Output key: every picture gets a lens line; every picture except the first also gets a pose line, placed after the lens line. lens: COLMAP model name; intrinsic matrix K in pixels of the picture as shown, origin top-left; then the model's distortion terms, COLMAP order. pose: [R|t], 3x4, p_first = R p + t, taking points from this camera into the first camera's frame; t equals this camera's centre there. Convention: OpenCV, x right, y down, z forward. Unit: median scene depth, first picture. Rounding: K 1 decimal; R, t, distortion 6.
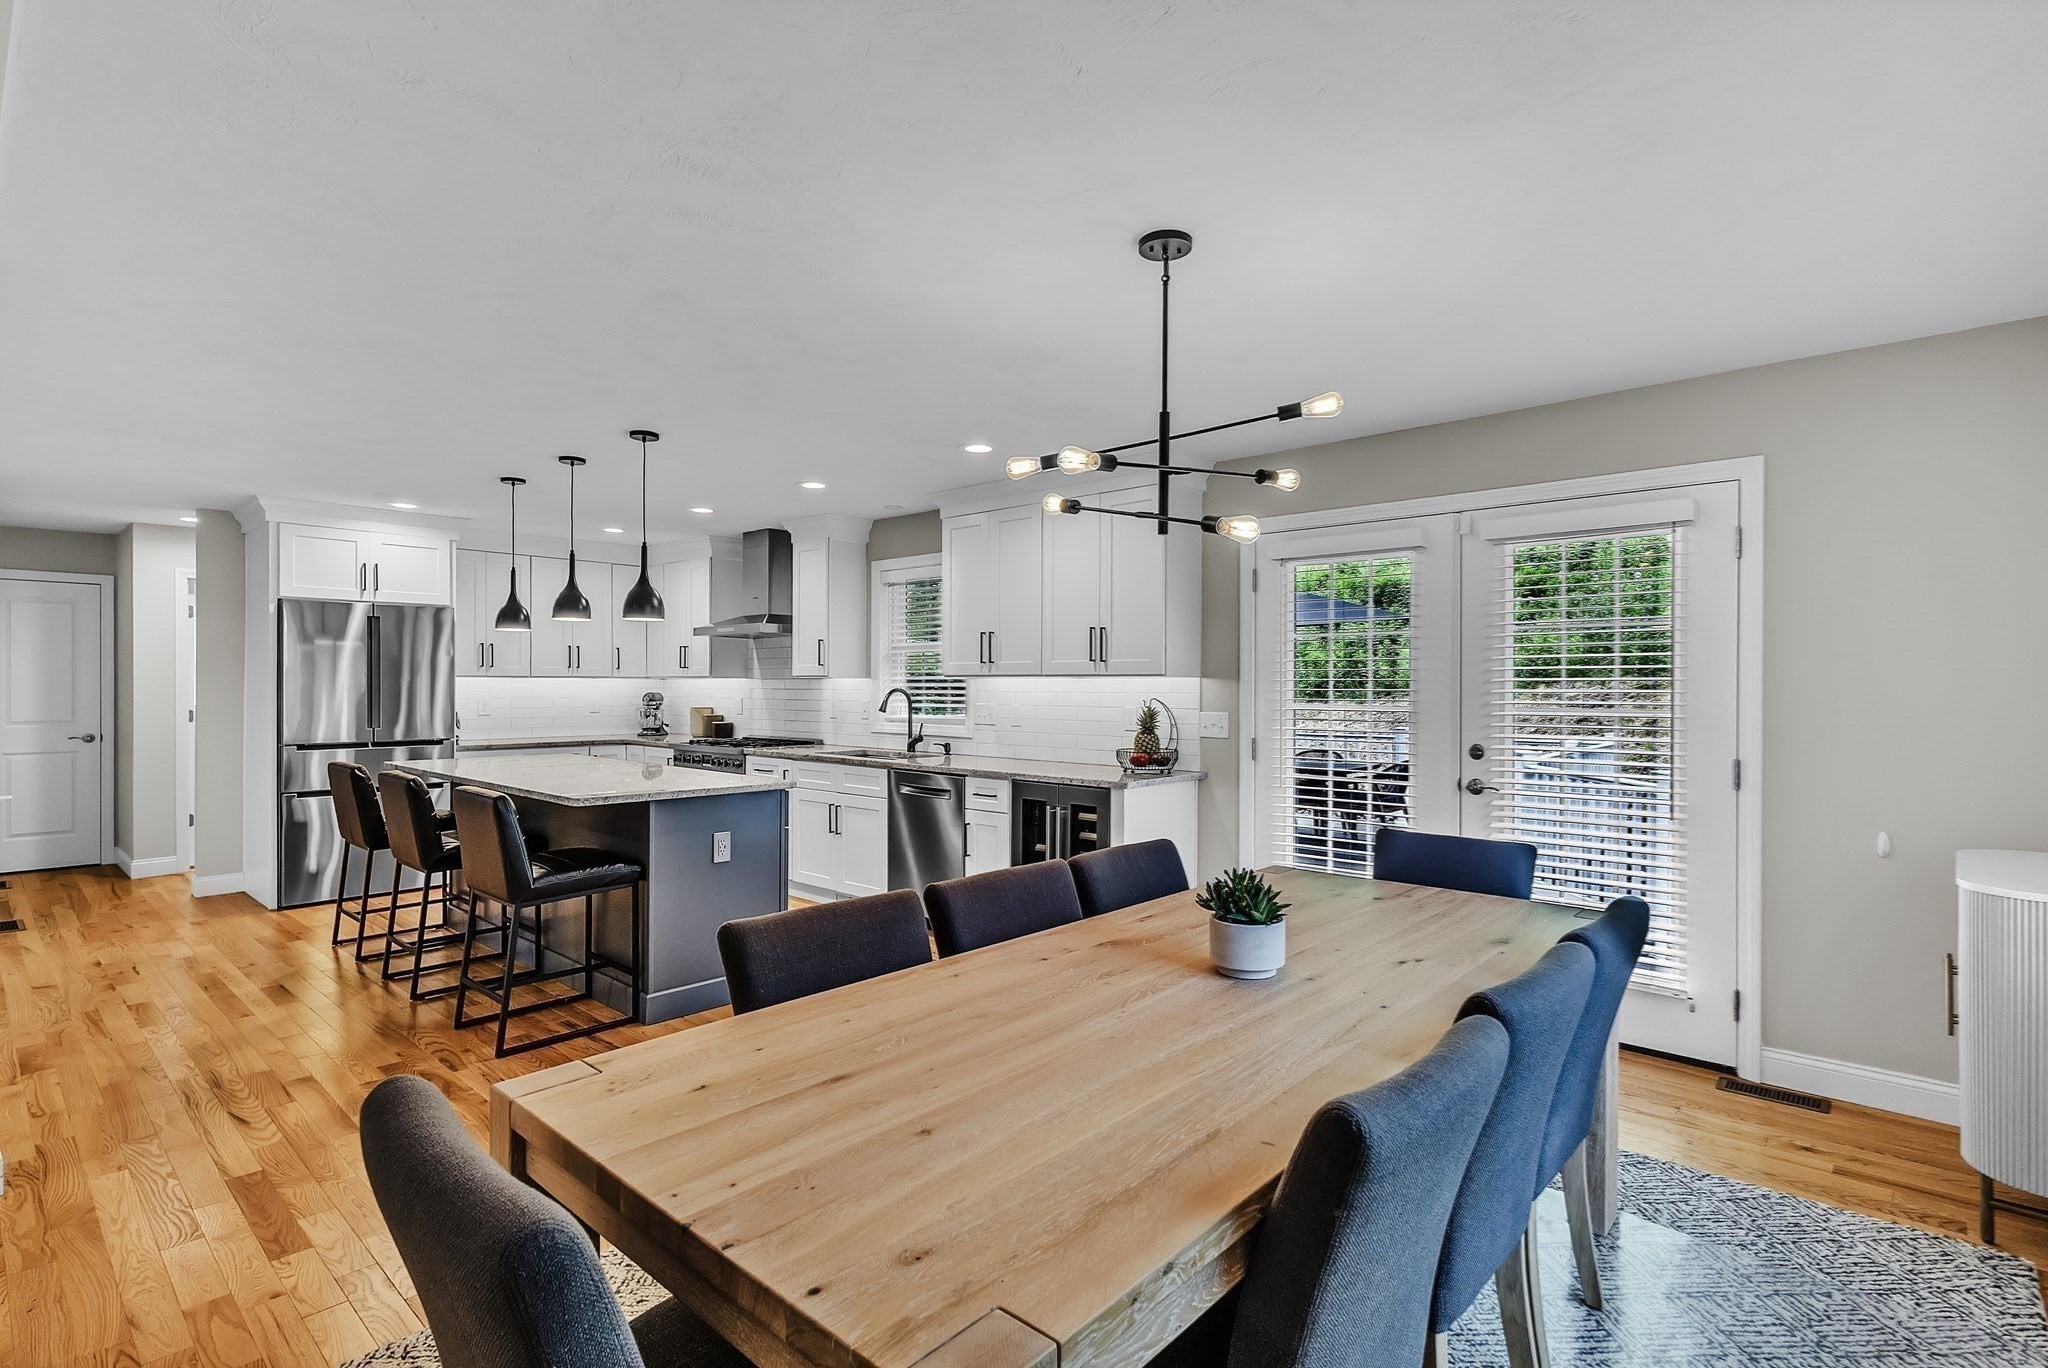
lens RADIAL K [[962.7, 0, 1024.6], [0, 962.7, 684.1], [0, 0, 1]] dist [0.006518, -0.000190]
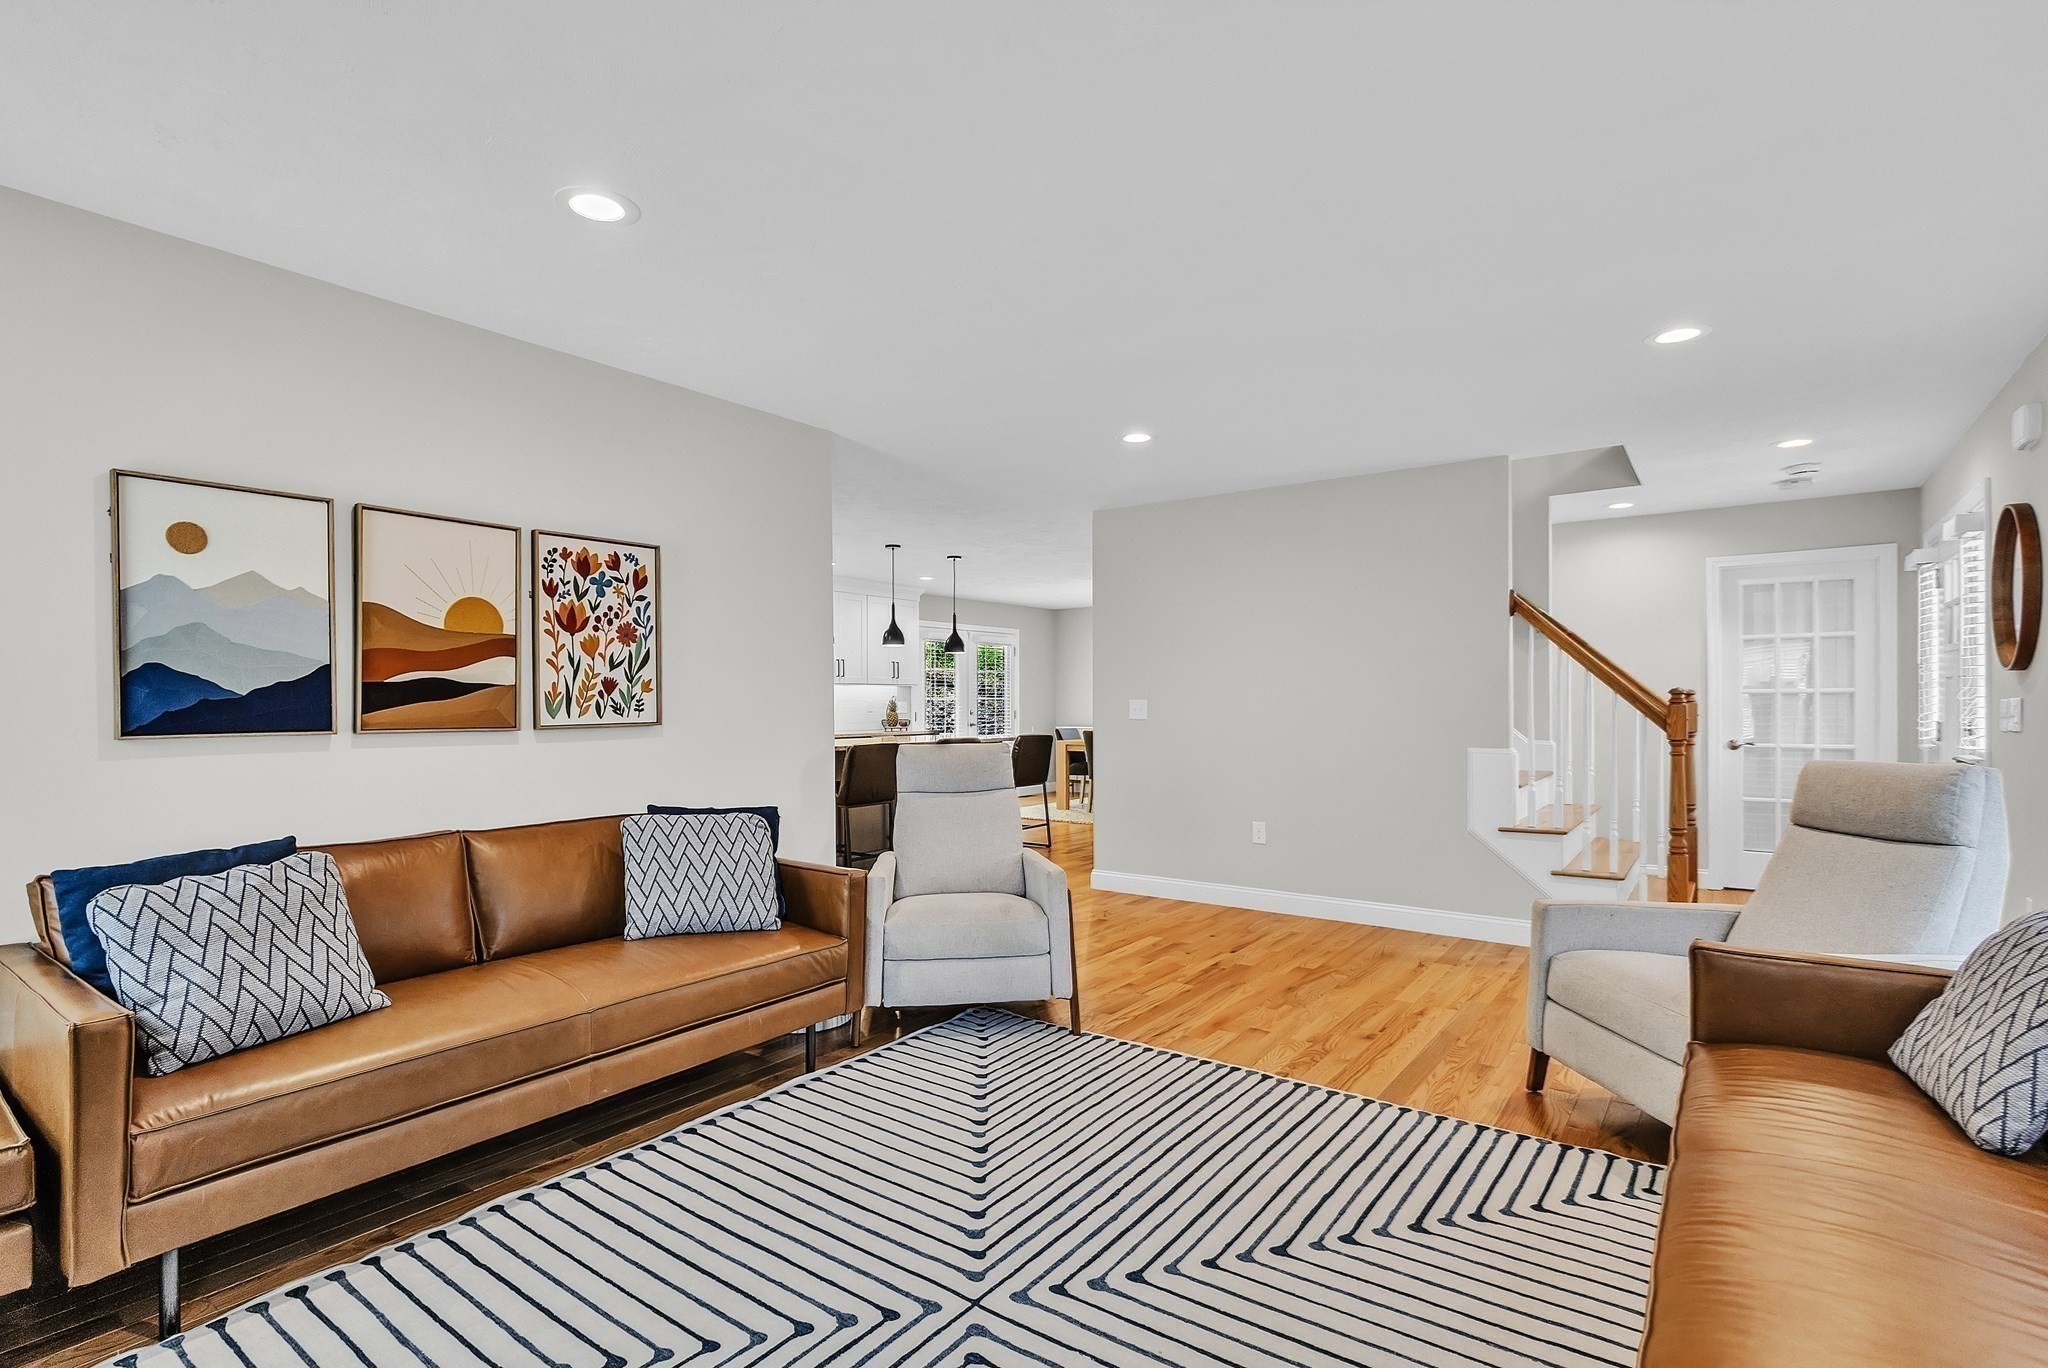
lens RADIAL K [[962.7, 0, 1021.8], [0, 962.7, 702.7], [0, 0, 1]] dist [0.006518, -0.000190]
pose [[-0.086571, -0.006287, 0.996226, -1.623256], [0.001559, 0.999978, 0.006446, 0.013278], [-0.996244, 0.002111, -0.086559, 0.734230]]
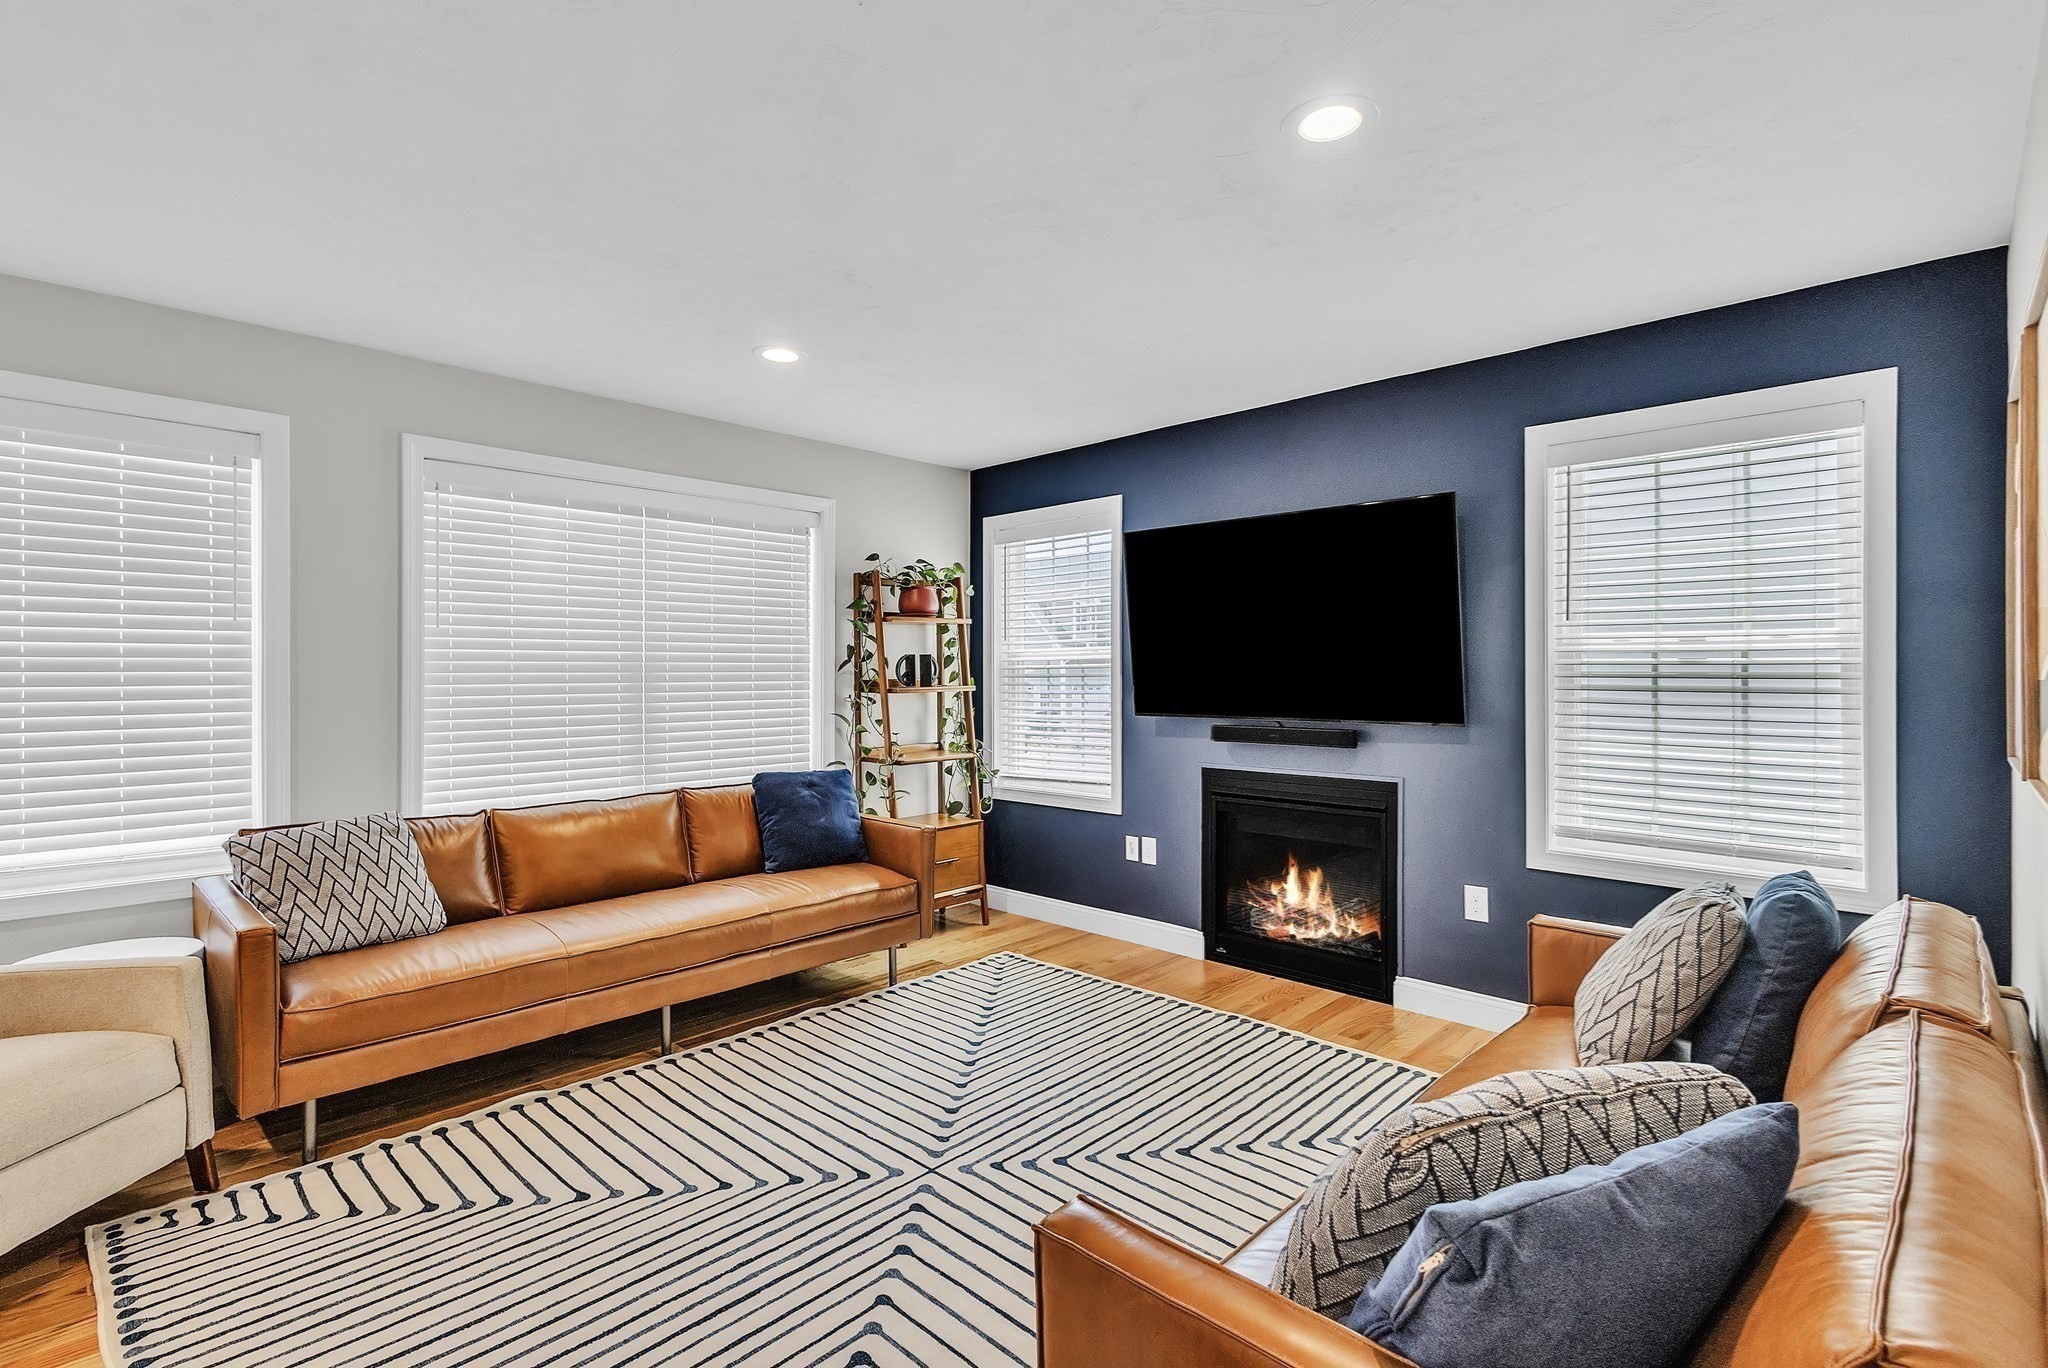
lens RADIAL K [[962.7, 0, 1045.9], [0, 962.7, 673.5], [0, 0, 1]] dist [0.006518, -0.000190]
pose [[-0.015677, -0.004871, -0.999865, -0.886258], [0.002618, 0.999985, -0.004912, 0.004369], [0.999874, -0.002695, -0.015664, 0.778446]]
